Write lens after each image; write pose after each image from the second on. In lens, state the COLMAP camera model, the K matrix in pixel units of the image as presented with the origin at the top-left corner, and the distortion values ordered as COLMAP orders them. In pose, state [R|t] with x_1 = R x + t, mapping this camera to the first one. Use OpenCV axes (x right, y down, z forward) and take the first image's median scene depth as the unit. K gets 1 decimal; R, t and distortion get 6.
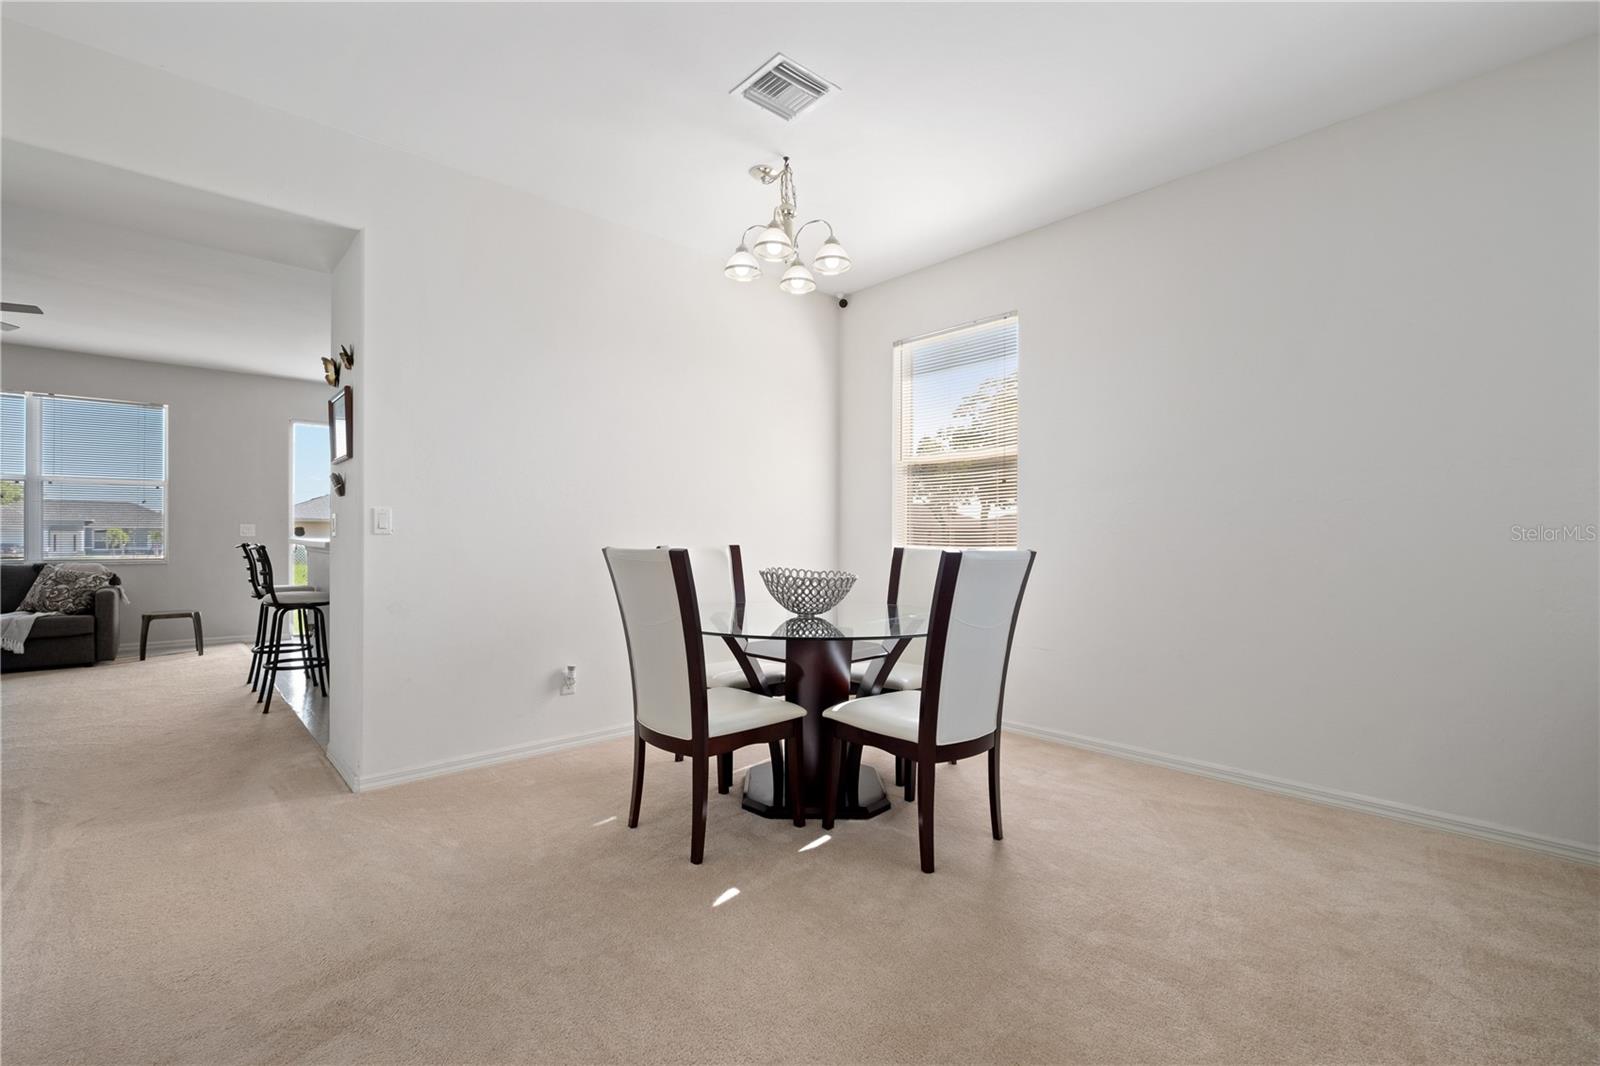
lens RADIAL K [[706.7, 0, 794.5], [0, 706.7, 541.2], [0, 0, 1]] dist [-0.002016, -0.000058]
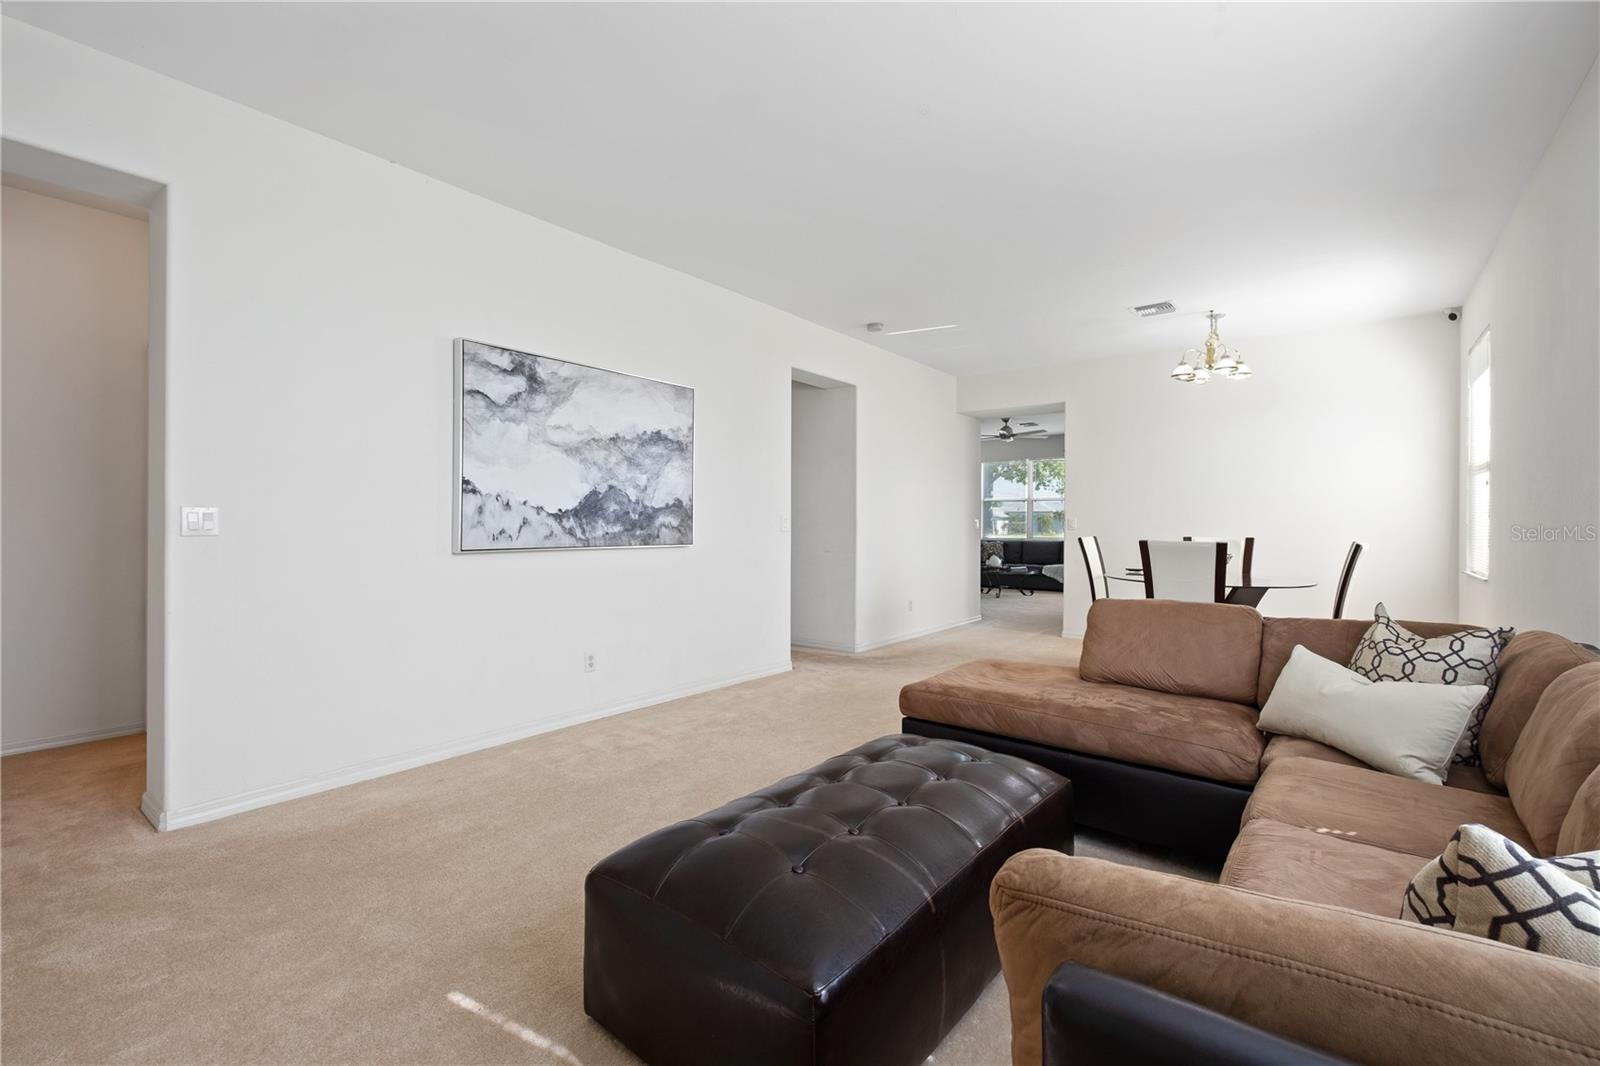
lens RADIAL K [[691.9, 0, 789.6], [0, 691.9, 529.3], [0, 0, 1]] dist [-0.000215, -0.000214]
pose [[0.163820, 0.005181, -0.986477, 0.993502], [-0.006011, 0.999973, 0.004254, -0.012625], [0.986472, 0.005233, 0.163846, -0.173551]]
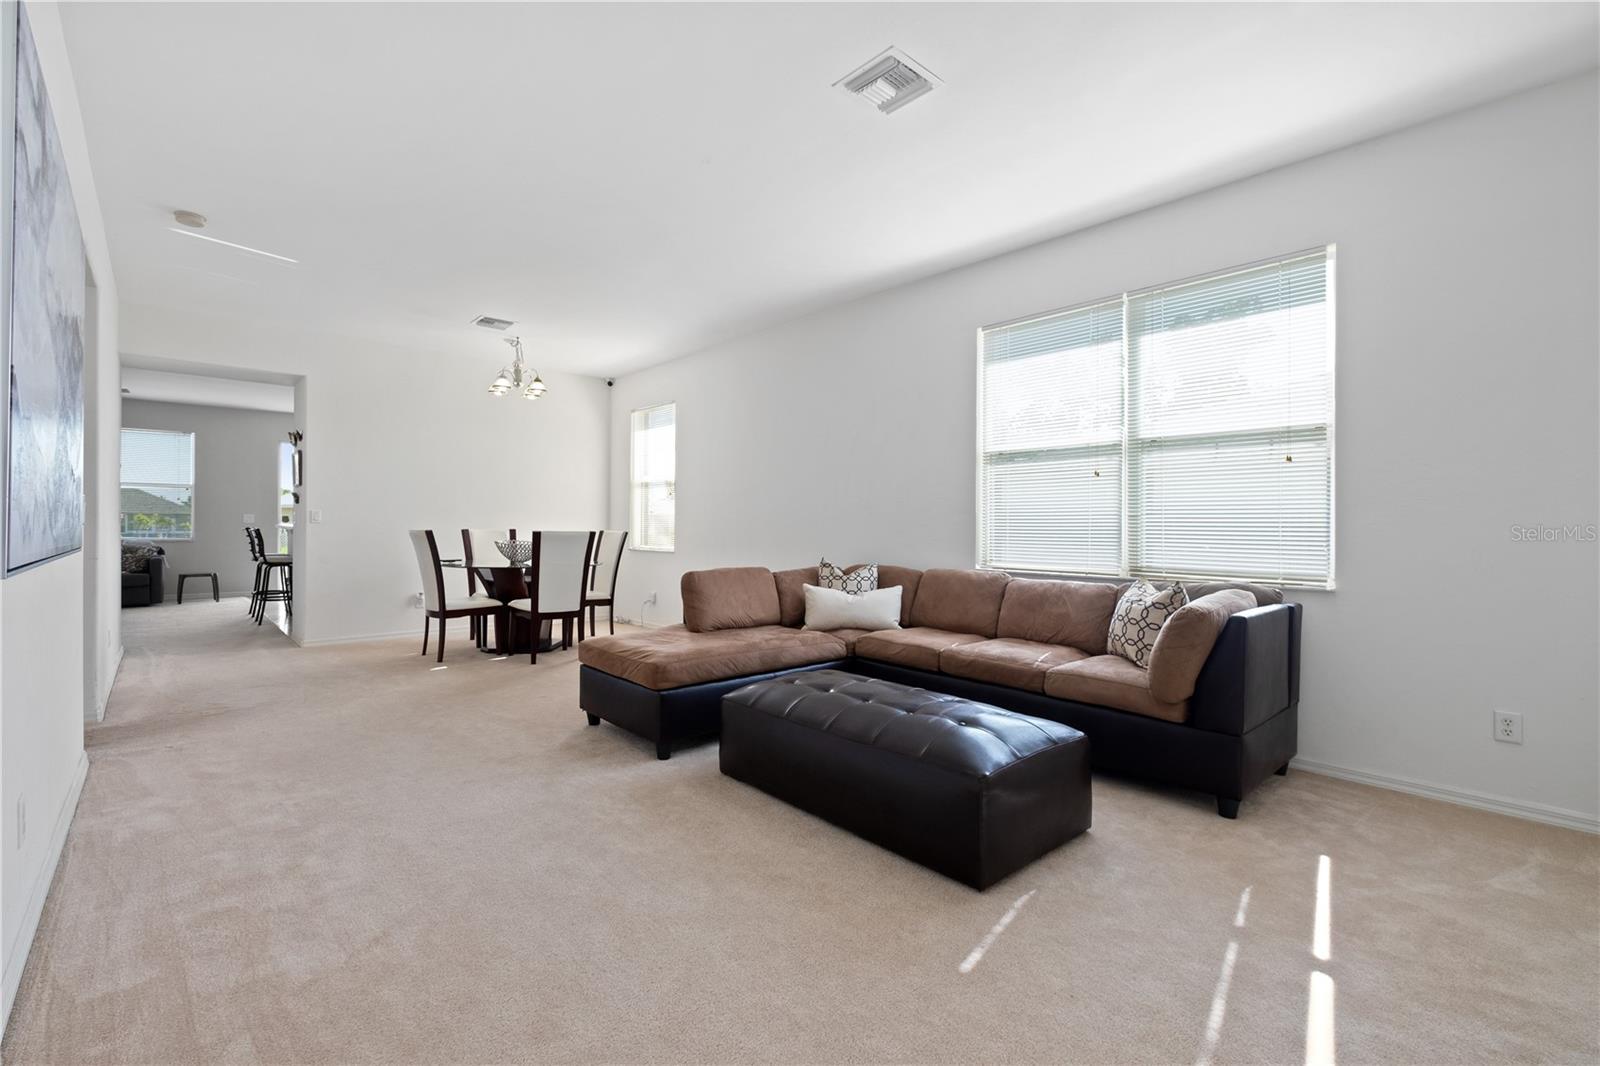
lens RADIAL K [[691.9, 0, 789.6], [0, 691.9, 529.3], [0, 0, 1]] dist [-0.000215, -0.000214]
pose [[0.999983, 0.002426, 0.005393, 0.508357], [-0.002452, 0.999985, 0.004837, -0.004105], [-0.005382, -0.004850, 0.999974, -0.661238]]
